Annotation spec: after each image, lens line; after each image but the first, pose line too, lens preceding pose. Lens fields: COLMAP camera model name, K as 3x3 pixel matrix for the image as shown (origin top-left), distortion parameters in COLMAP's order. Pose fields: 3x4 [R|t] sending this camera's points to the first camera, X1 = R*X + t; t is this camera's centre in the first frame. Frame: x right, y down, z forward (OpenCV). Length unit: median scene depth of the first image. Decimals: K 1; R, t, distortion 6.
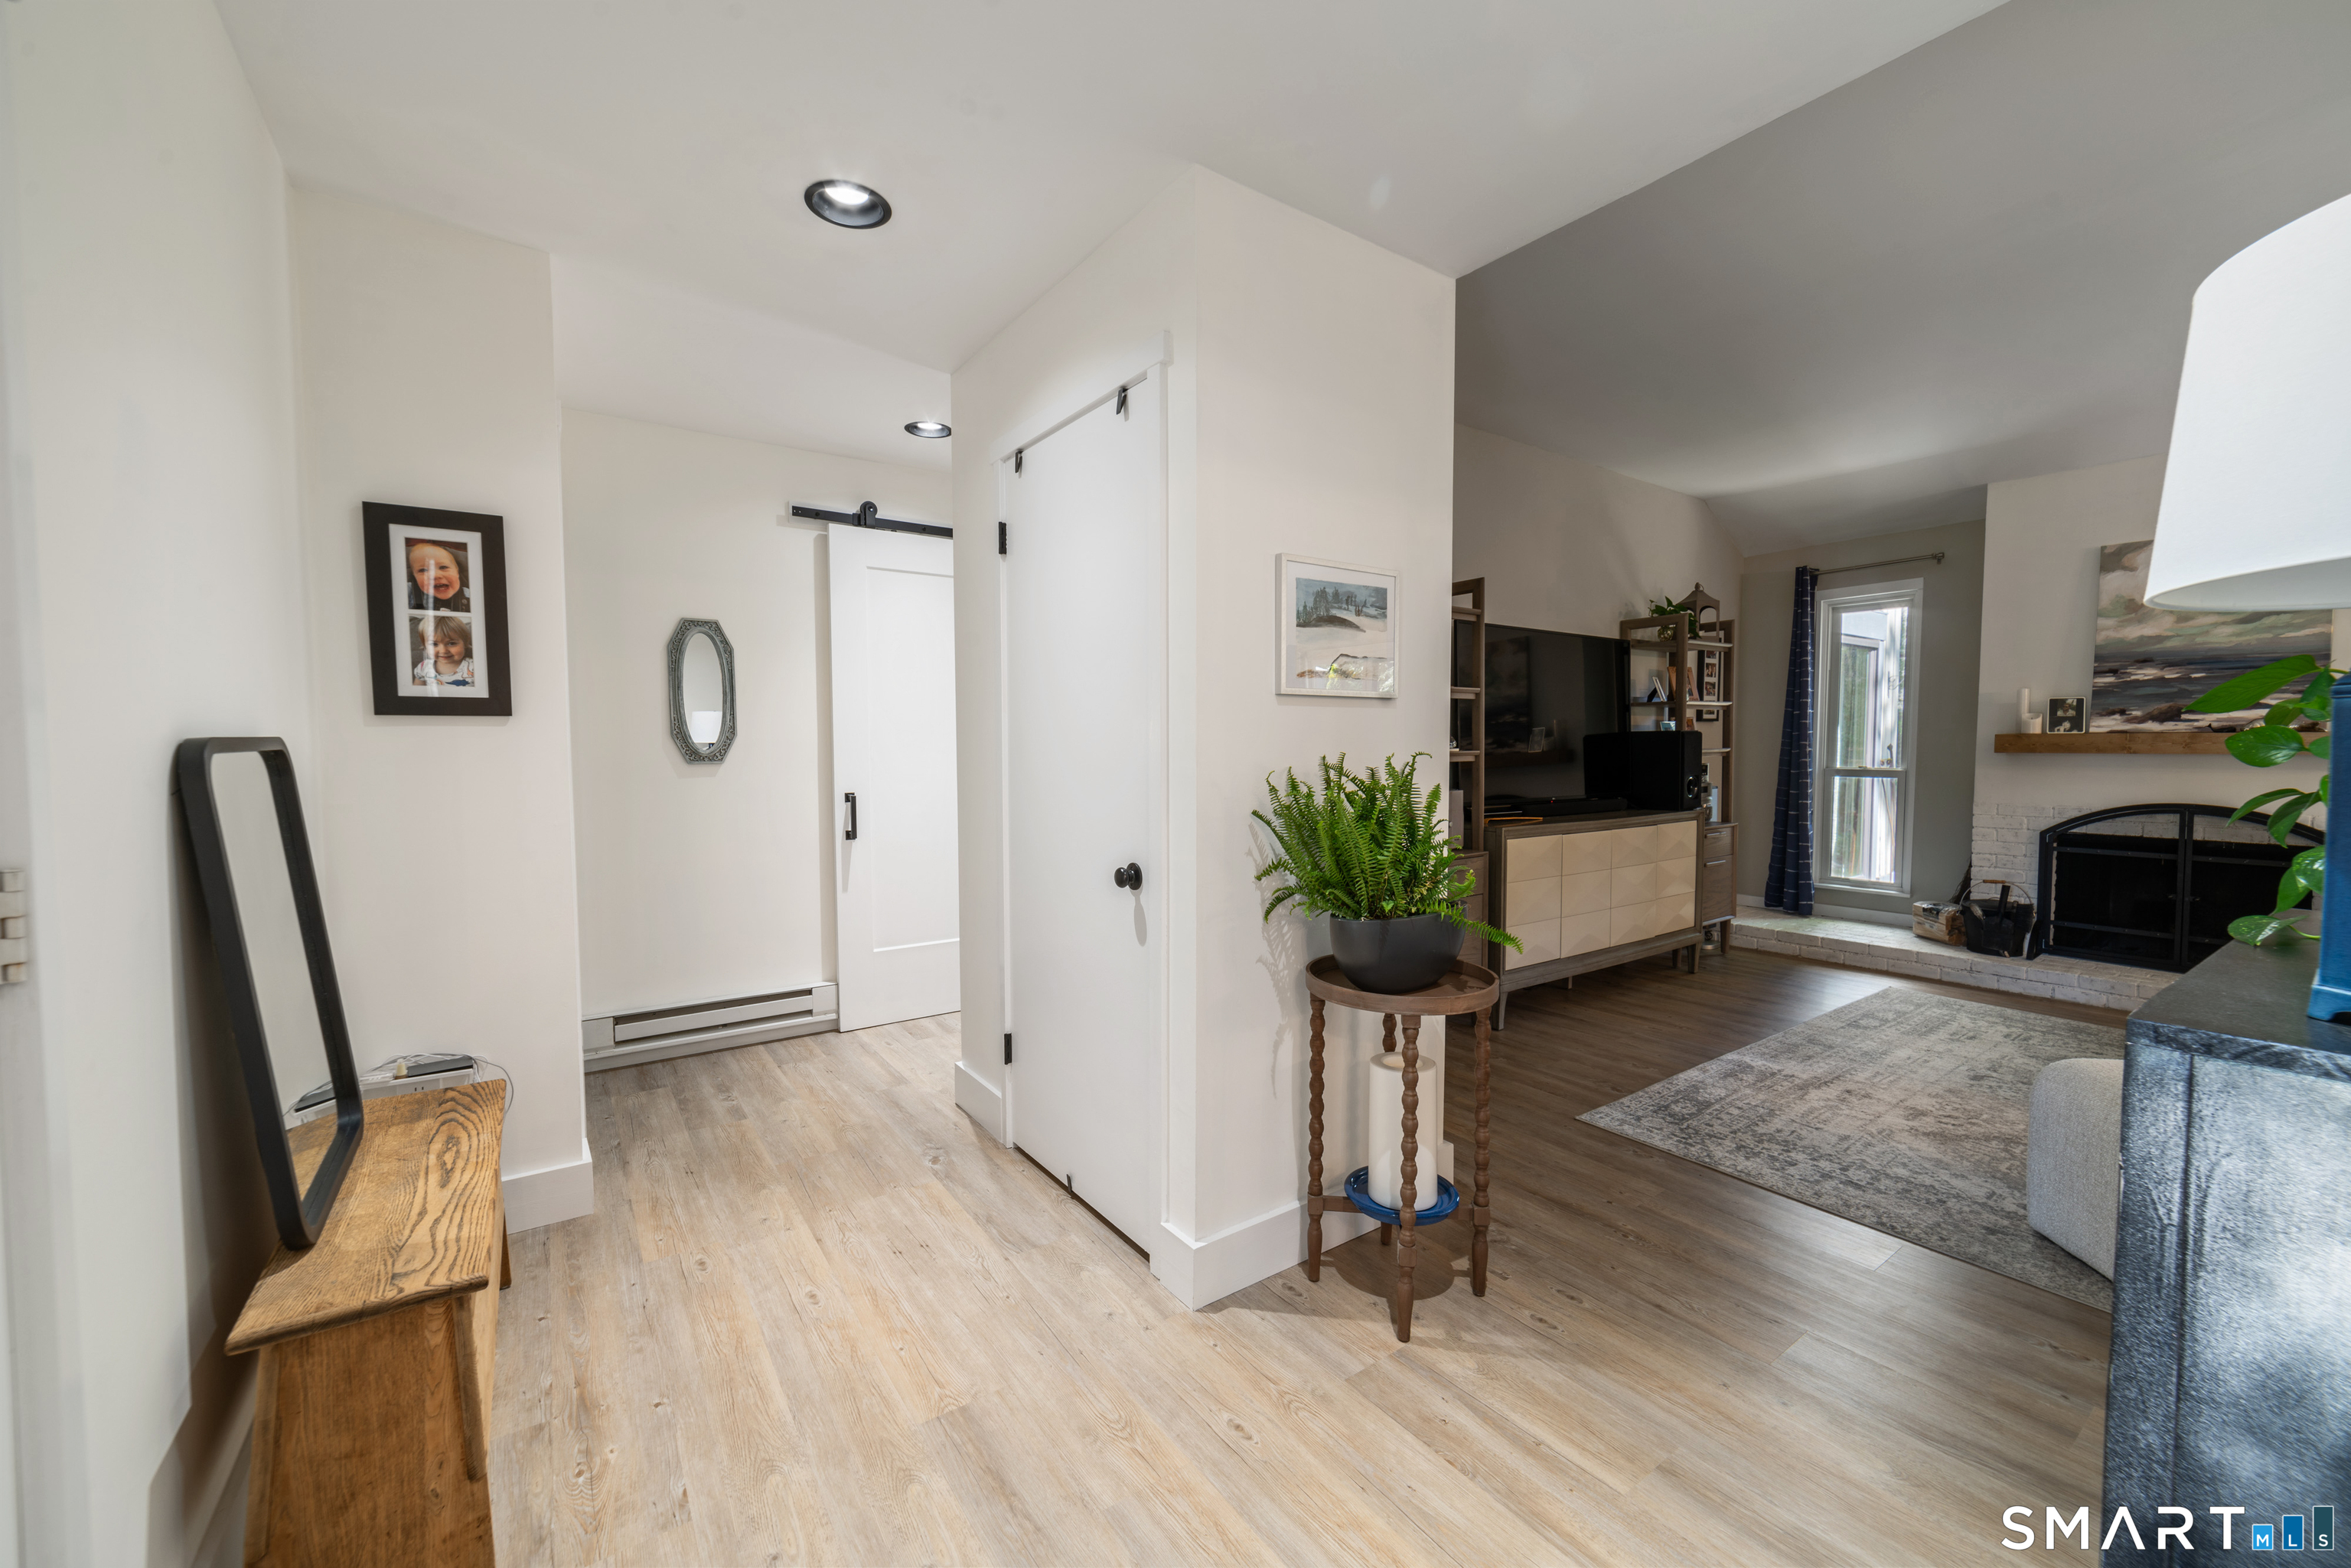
lens RADIAL K [[908.5, 0, 1164.8], [0, 908.5, 787.6], [0, 0, 1]] dist [-0.001274, 0.001174]
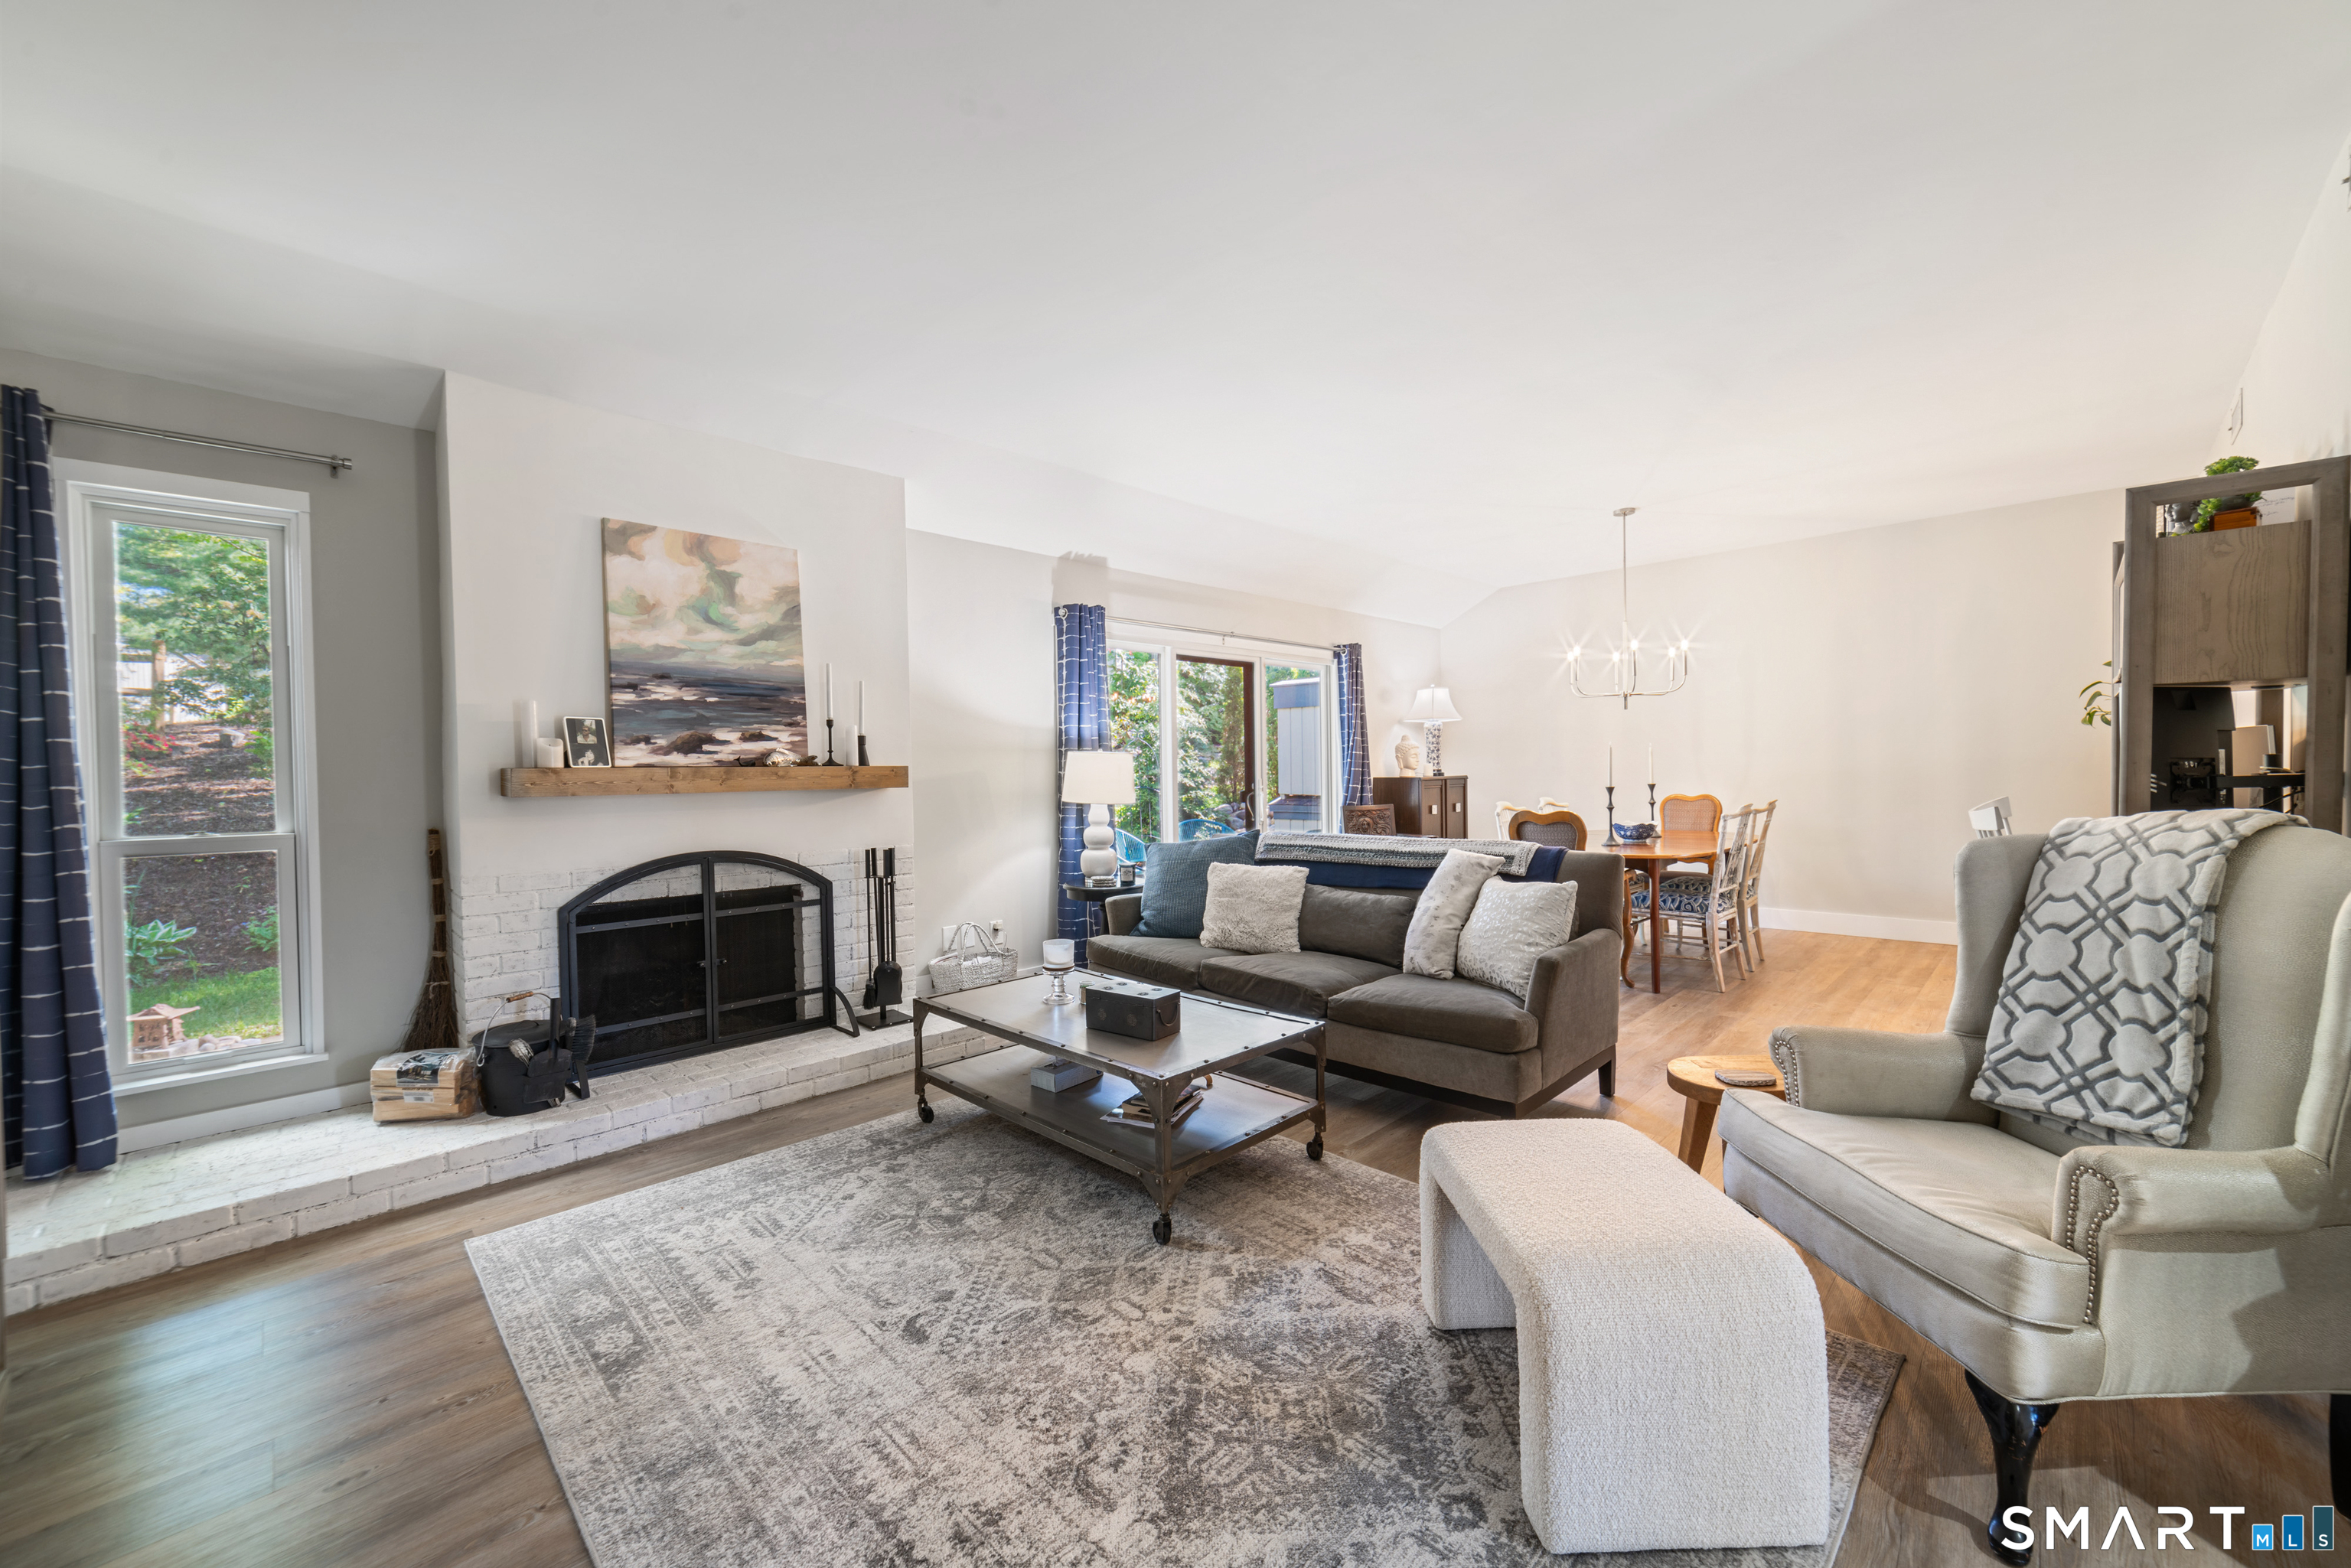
lens RADIAL K [[908.5, 0, 1170.8], [0, 908.5, 788.2], [0, 0, 1]] dist [-0.001274, 0.001174]
pose [[-0.178664, -0.013641, 0.983816, 0.216057], [0.063998, 0.997625, 0.025454, -0.033624], [-0.981827, 0.067510, -0.177367, 0.706466]]
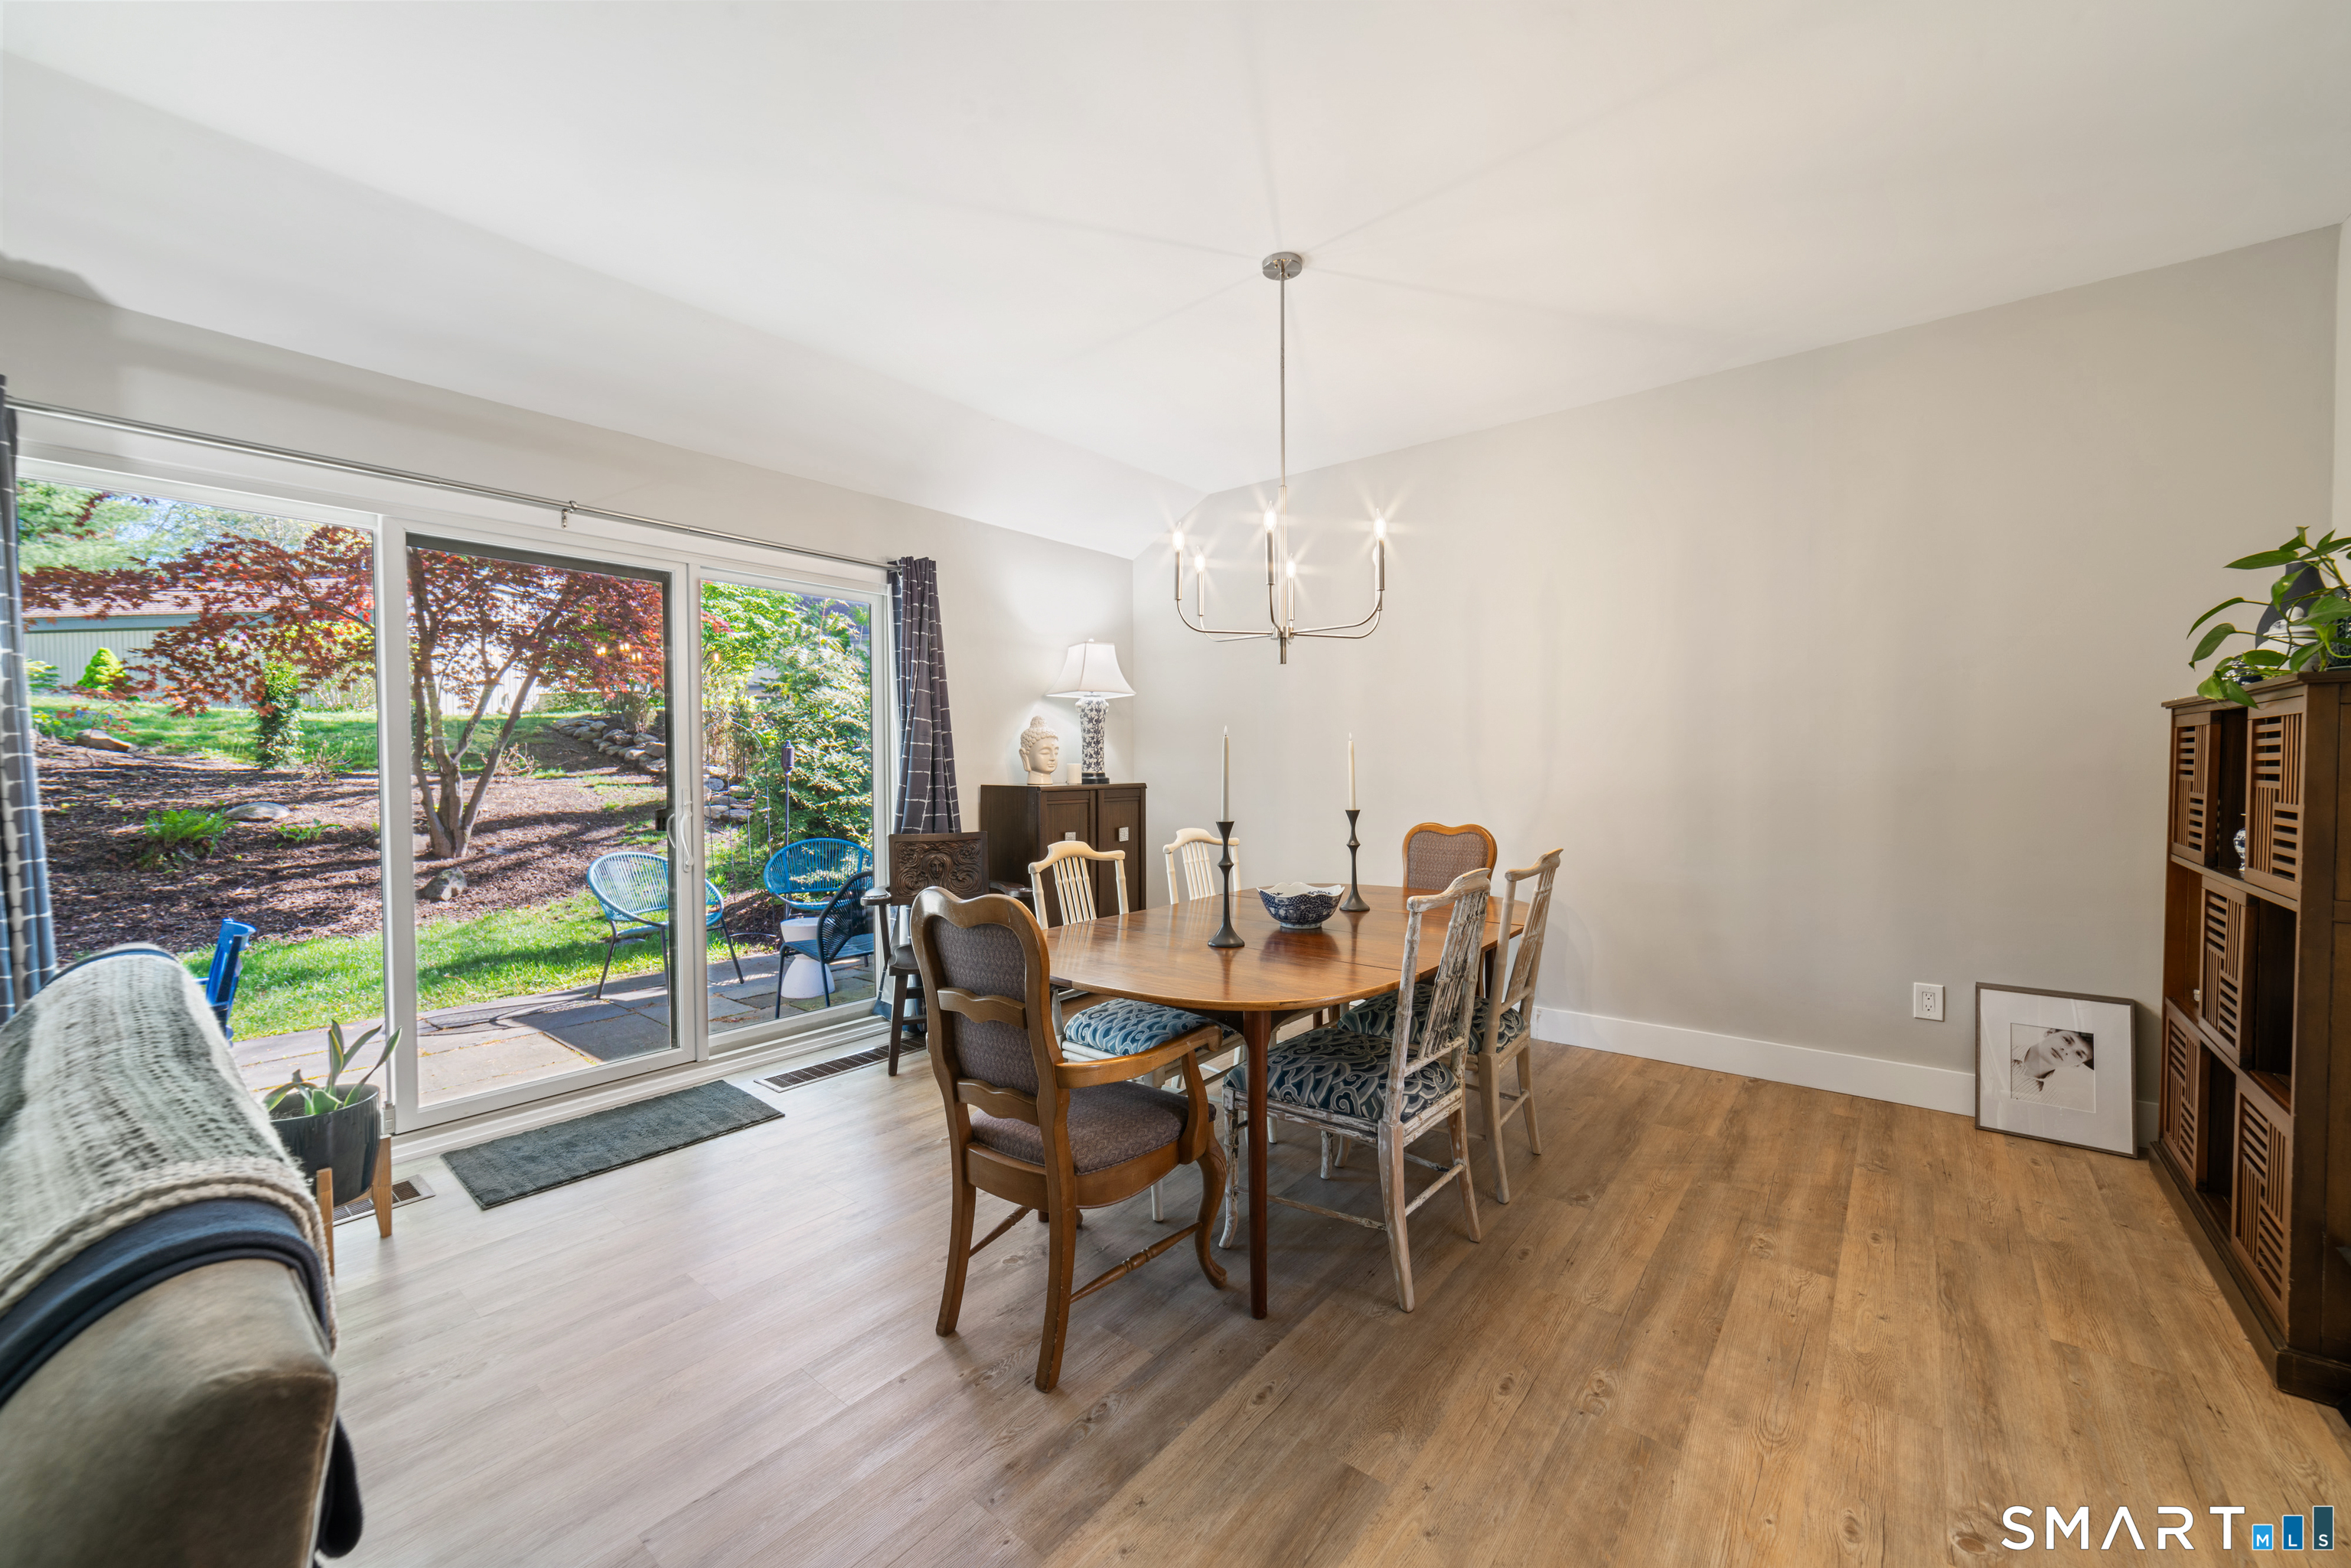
lens RADIAL K [[908.5, 0, 1171.2], [0, 908.5, 784.5], [0, 0, 1]] dist [-0.001274, 0.001174]
pose [[-0.277036, -0.019165, 0.960668, 0.762164], [0.048576, 0.998243, 0.033923, -0.011366], [-0.959631, 0.056063, -0.275618, 0.103970]]
